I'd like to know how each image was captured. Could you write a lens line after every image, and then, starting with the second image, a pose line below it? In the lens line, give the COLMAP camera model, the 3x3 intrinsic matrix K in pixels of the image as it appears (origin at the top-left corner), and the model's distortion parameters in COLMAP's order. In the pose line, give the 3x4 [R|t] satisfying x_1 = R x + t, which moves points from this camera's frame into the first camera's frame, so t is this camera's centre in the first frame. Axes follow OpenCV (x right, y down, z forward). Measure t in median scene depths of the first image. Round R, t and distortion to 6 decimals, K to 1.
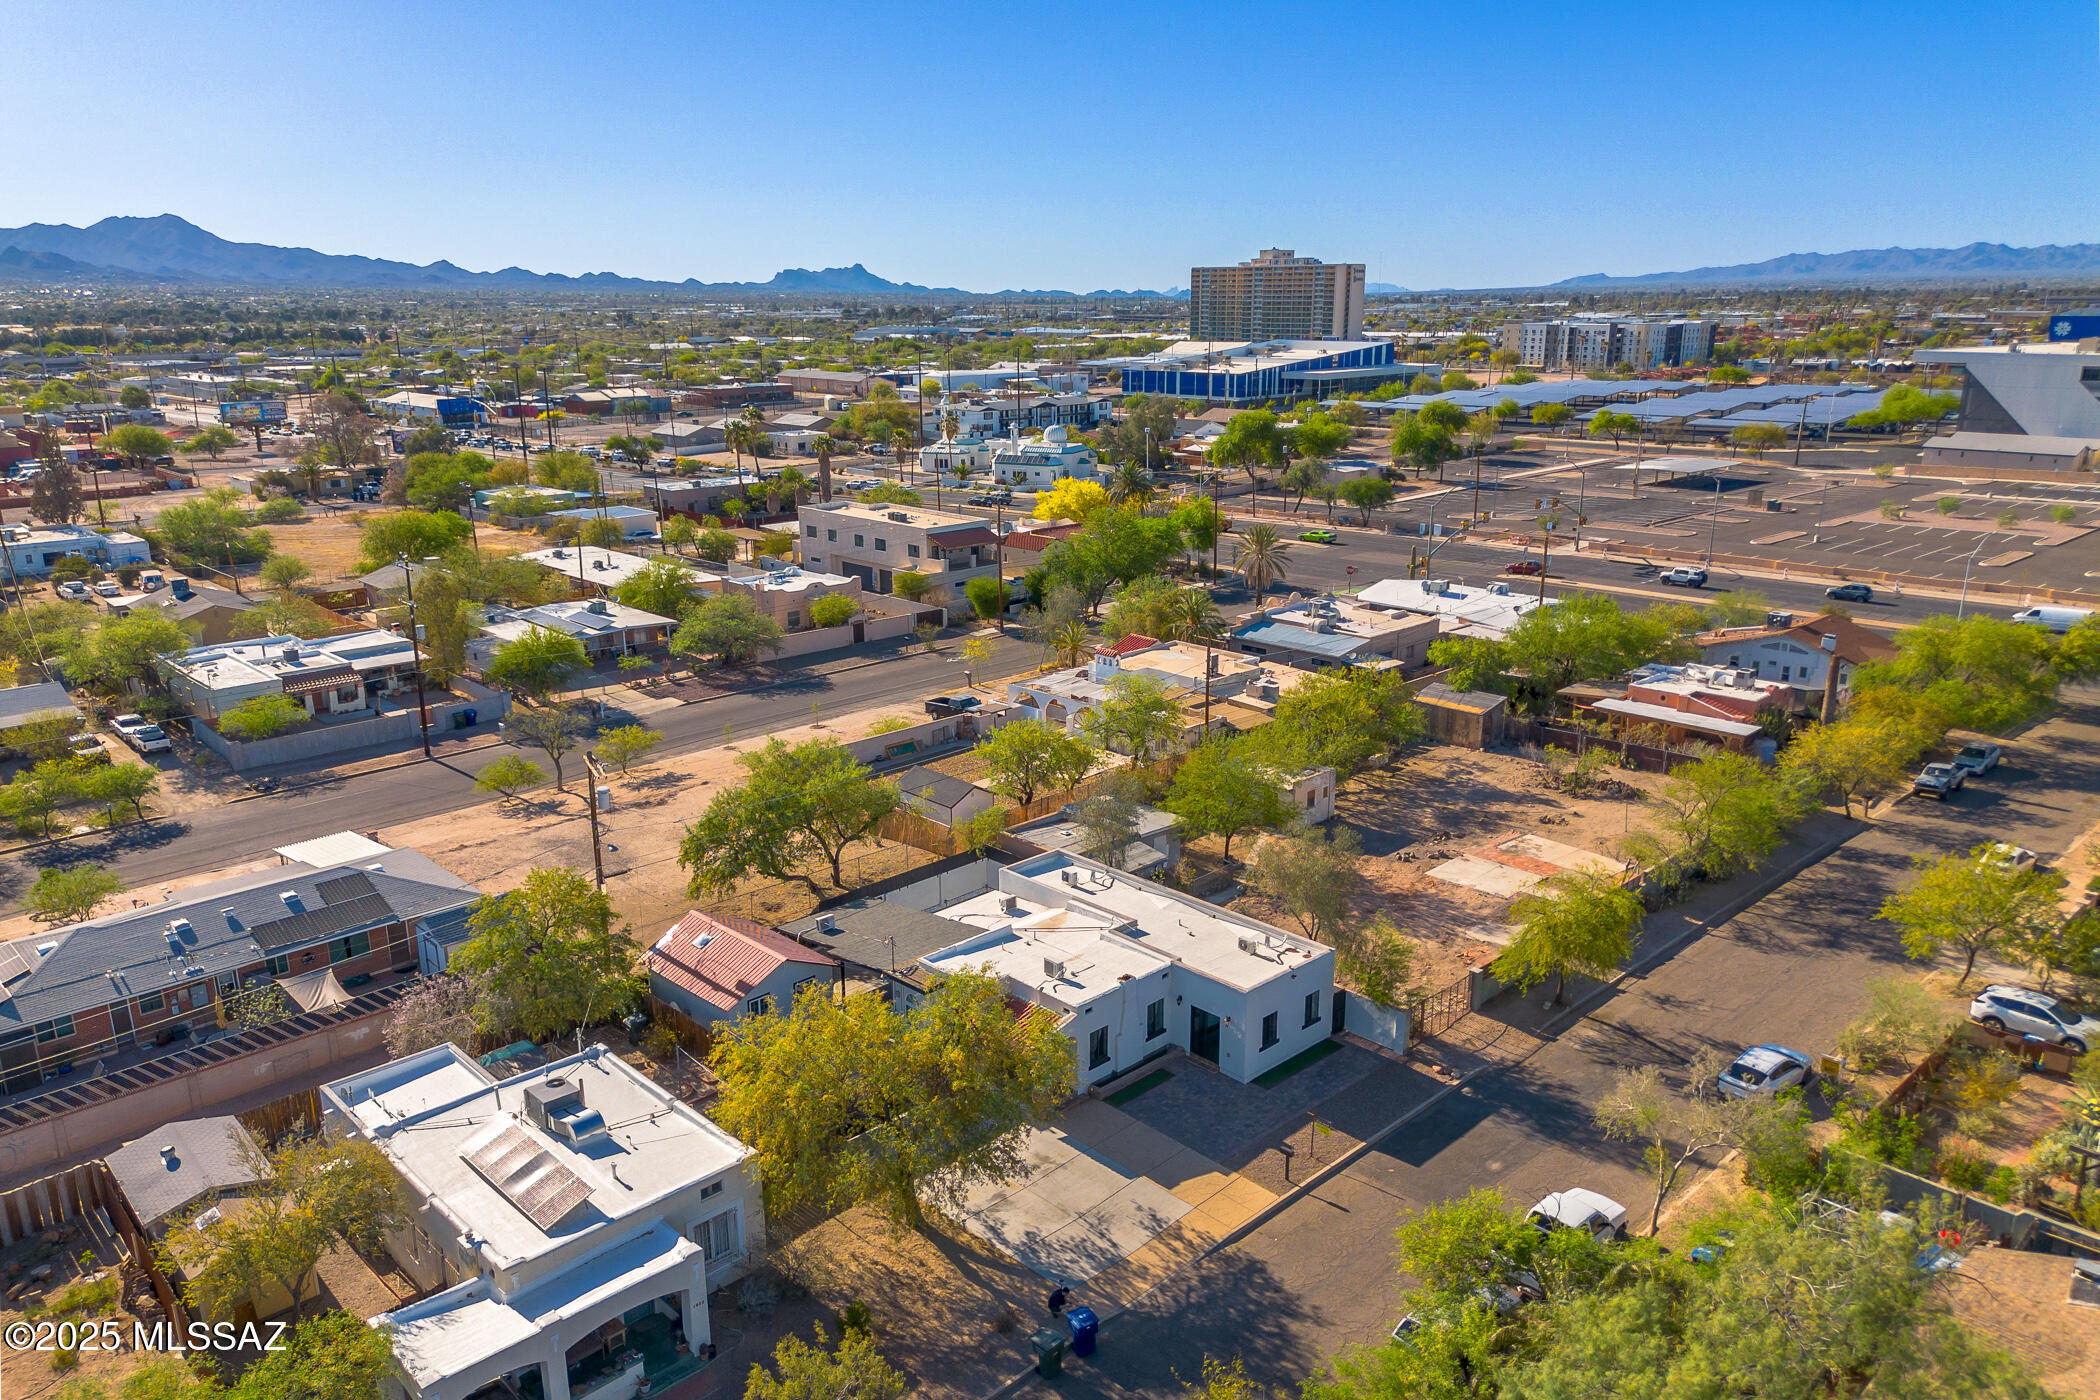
lens RADIAL K [[1494.1, 0, 1051.3], [0, 1494.1, 702.5], [0, 0, 1]] dist [0.064268, -0.066589]
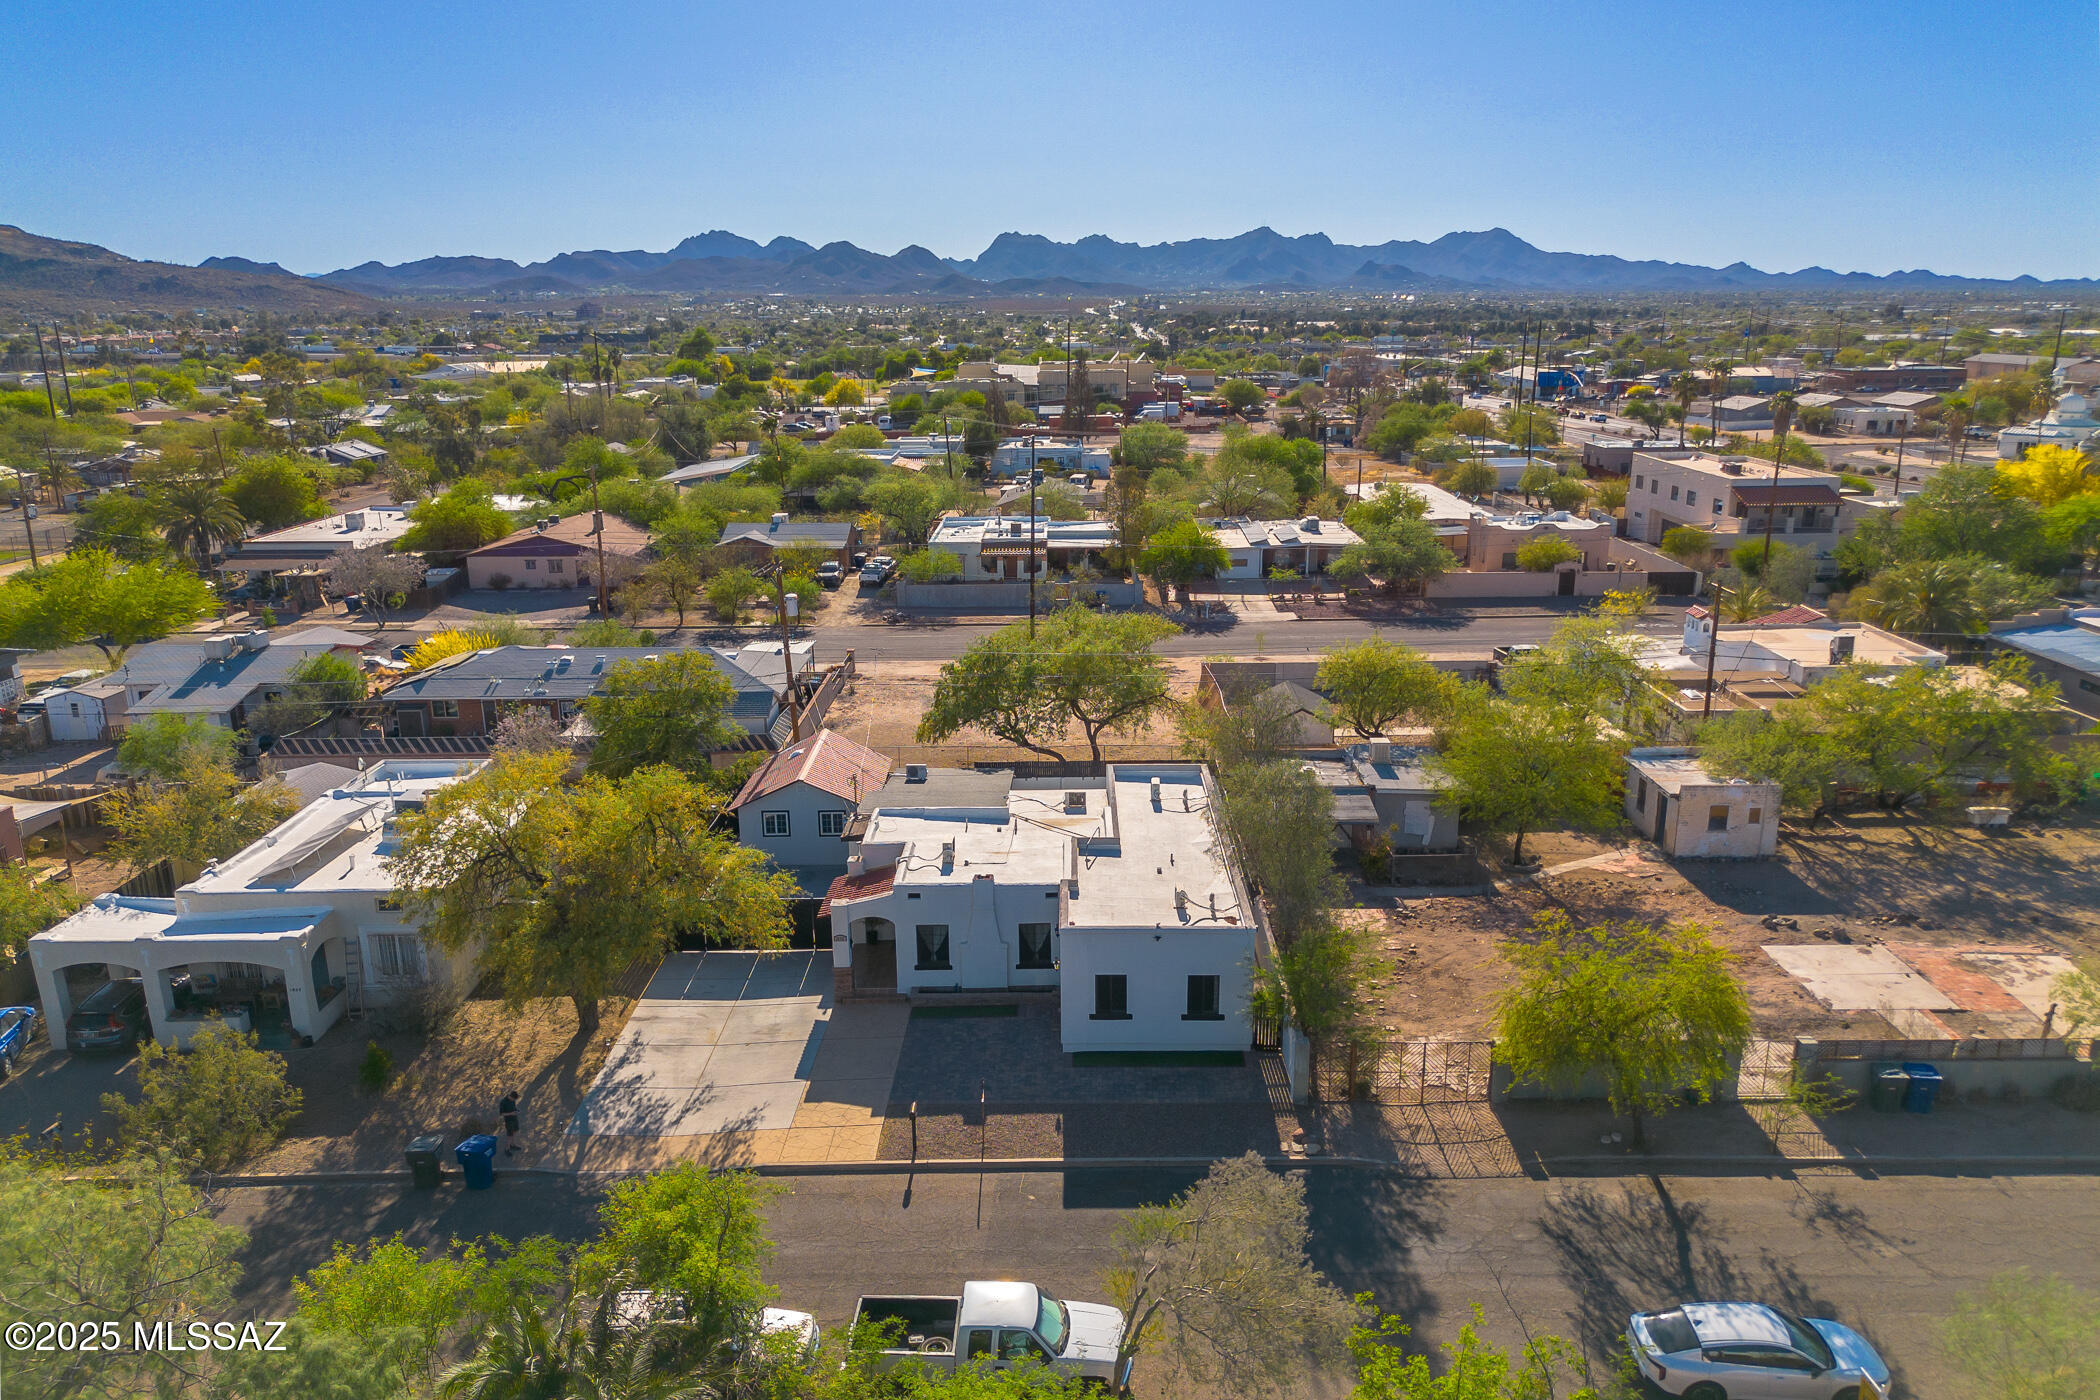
lens RADIAL K [[1494.1, 0, 1060.8], [0, 1494.1, 708.7], [0, 0, 1]] dist [0.064268, -0.066589]
pose [[0.715305, 0.180694, -0.675047, 0.374302], [-0.179144, 0.981126, 0.072796, 0.017815], [0.675460, 0.068859, 0.734175, 0.265284]]
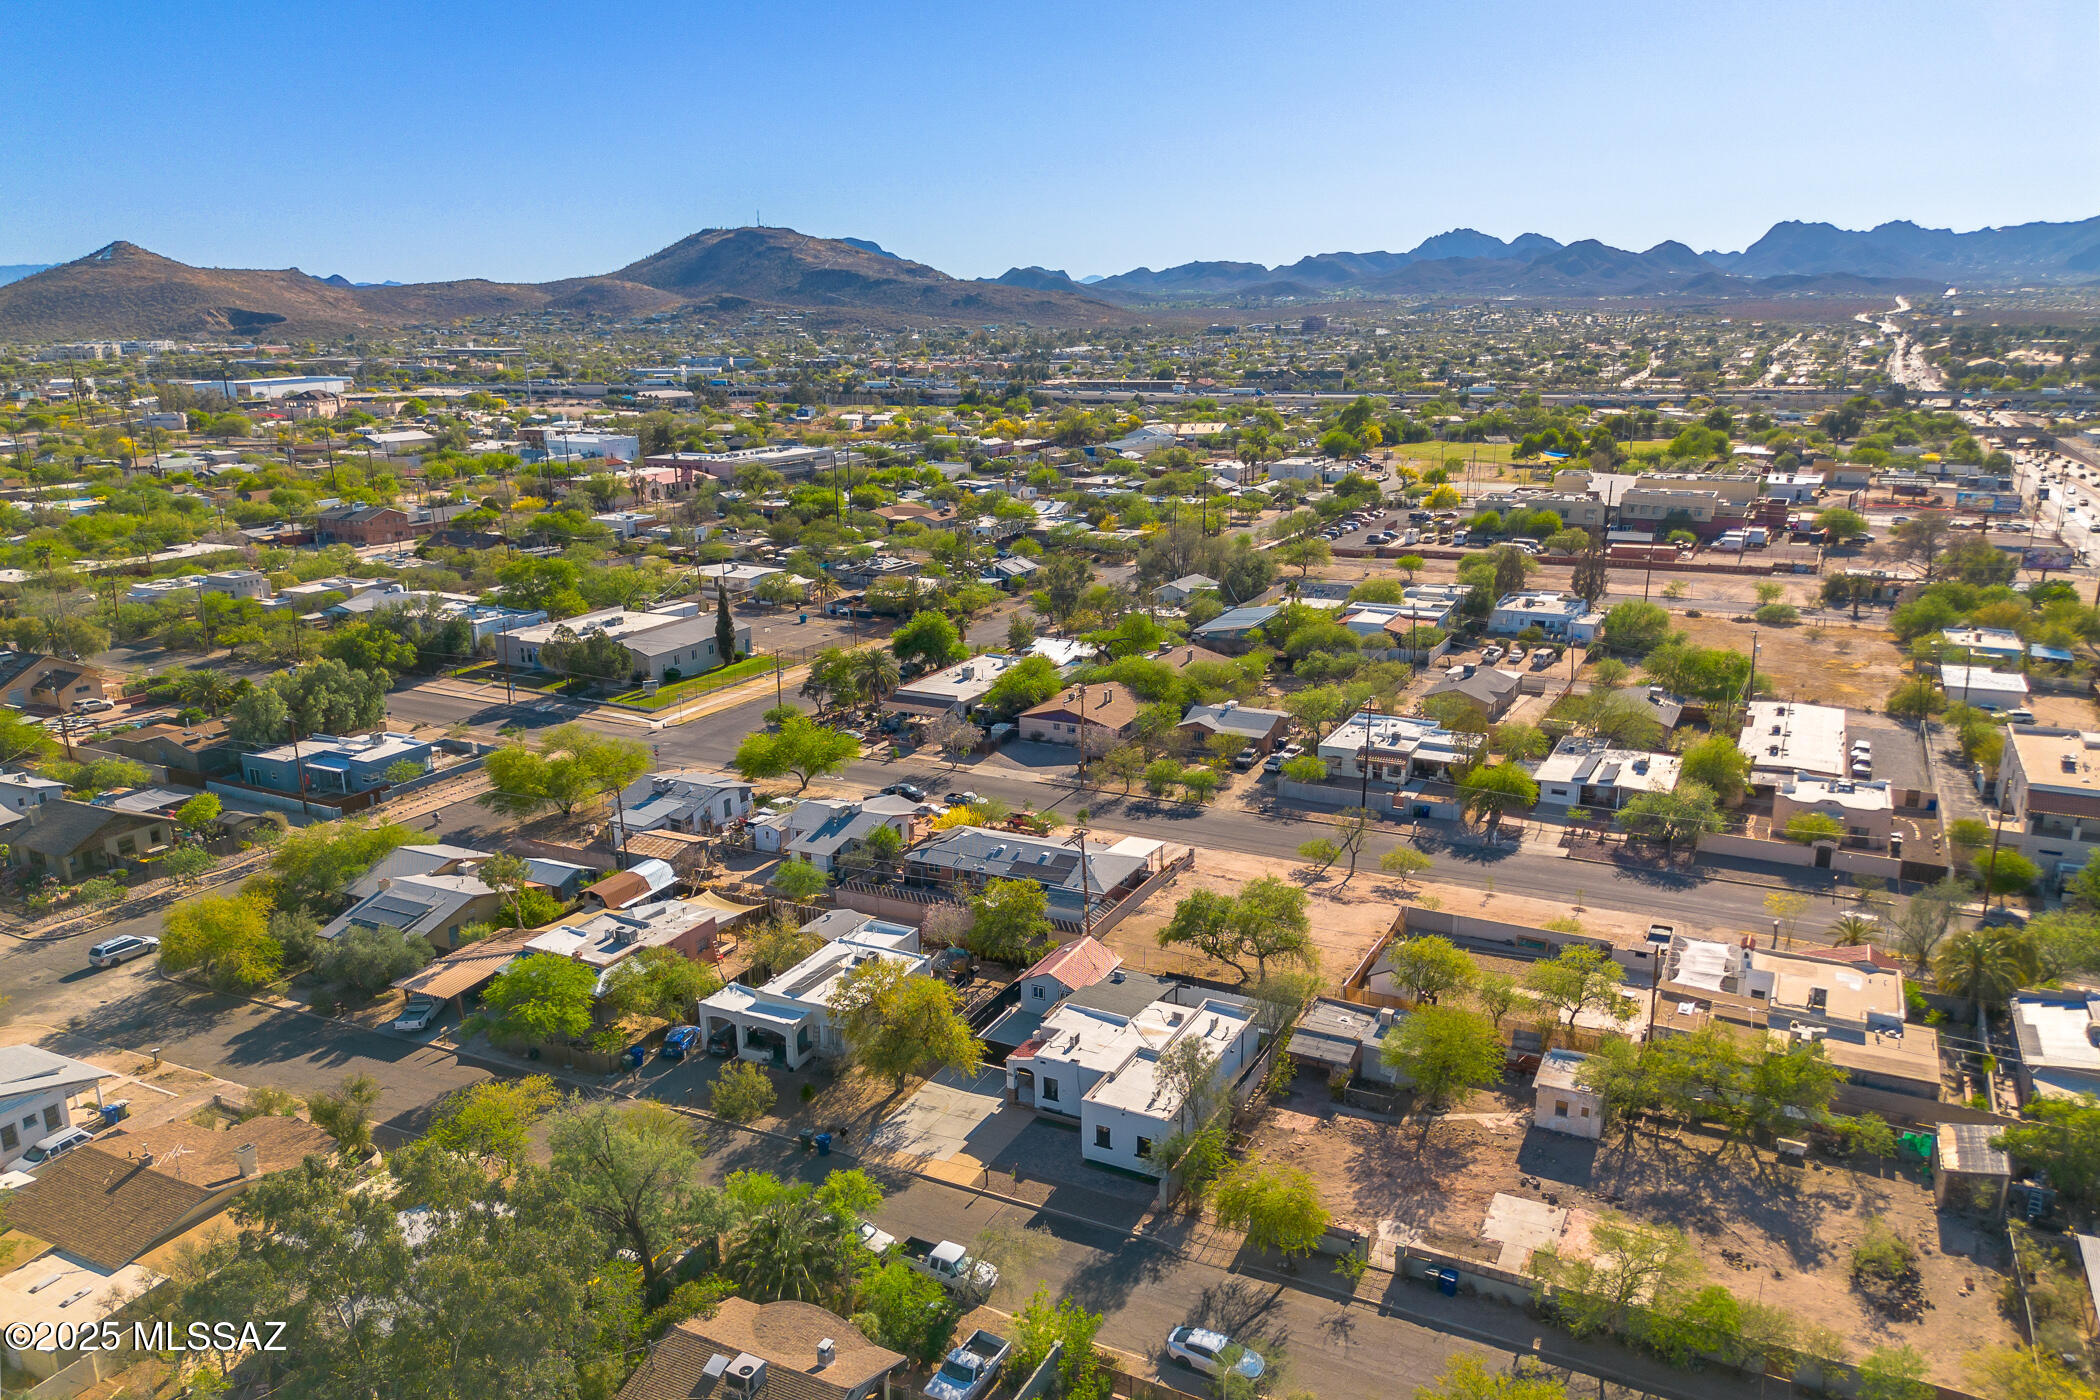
lens RADIAL K [[1494.1, 0, 1066.3], [0, 1494.1, 697.2], [0, 0, 1]] dist [0.064268, -0.066589]
pose [[0.331121, 0.237884, -0.913110, 0.889770], [-0.241595, 0.956816, 0.161661, -0.281266], [0.912135, 0.167074, 0.374293, 0.194024]]
